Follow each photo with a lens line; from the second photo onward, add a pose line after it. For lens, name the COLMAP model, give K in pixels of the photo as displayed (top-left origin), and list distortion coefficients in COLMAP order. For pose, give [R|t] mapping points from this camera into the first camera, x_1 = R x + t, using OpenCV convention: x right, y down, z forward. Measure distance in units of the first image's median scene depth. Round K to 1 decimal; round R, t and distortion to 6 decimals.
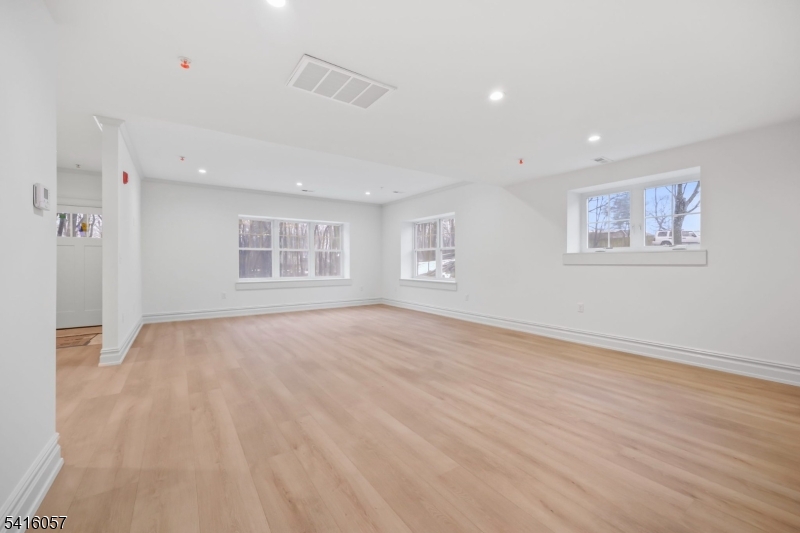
lens RADIAL K [[323.8, 0, 400.6], [0, 323.8, 264.4], [0, 0, 1]] dist [0.000655, -0.000345]
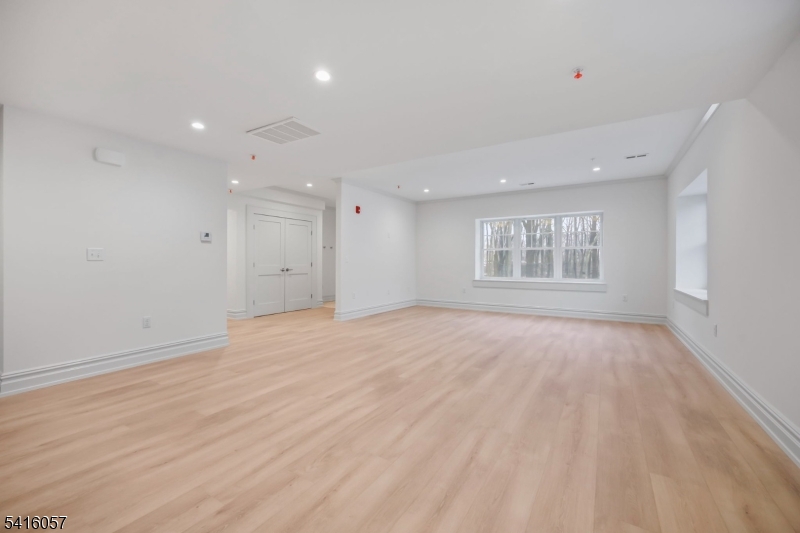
lens RADIAL K [[334.4, 0, 400.8], [0, 334.4, 262.1], [0, 0, 1]] dist [0.002436, -0.000369]
pose [[0.407265, 0.001470, -0.913309, 0.871356], [-0.008348, 0.999963, -0.002113, -0.003134], [0.913272, 0.008485, 0.407263, 0.580828]]
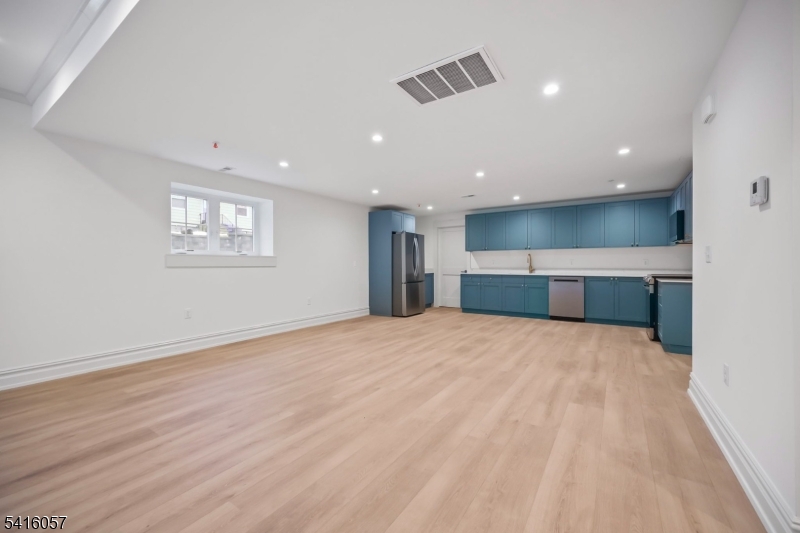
lens RADIAL K [[323.8, 0, 404.0], [0, 323.8, 266.4], [0, 0, 1]] dist [0.000655, -0.000345]
pose [[-0.376607, -0.002144, 0.926371, -0.684419], [0.009083, 0.999941, 0.006007, -0.002221], [-0.926329, 0.010677, -0.376565, 0.989034]]
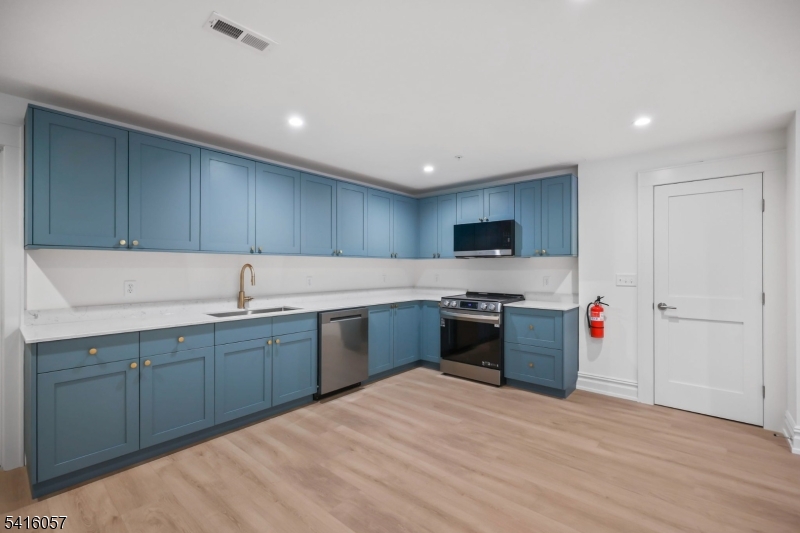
lens RADIAL K [[352.4, 0, 400.3], [0, 352.4, 266.6], [0, 0, 1]] dist [-0.001153, 0.001177]
pose [[-0.966701, 0.003877, -0.255881, 0.712885], [0.002896, 0.999987, 0.004210, -0.055476], [0.255894, 0.003329, -0.966699, 0.530135]]
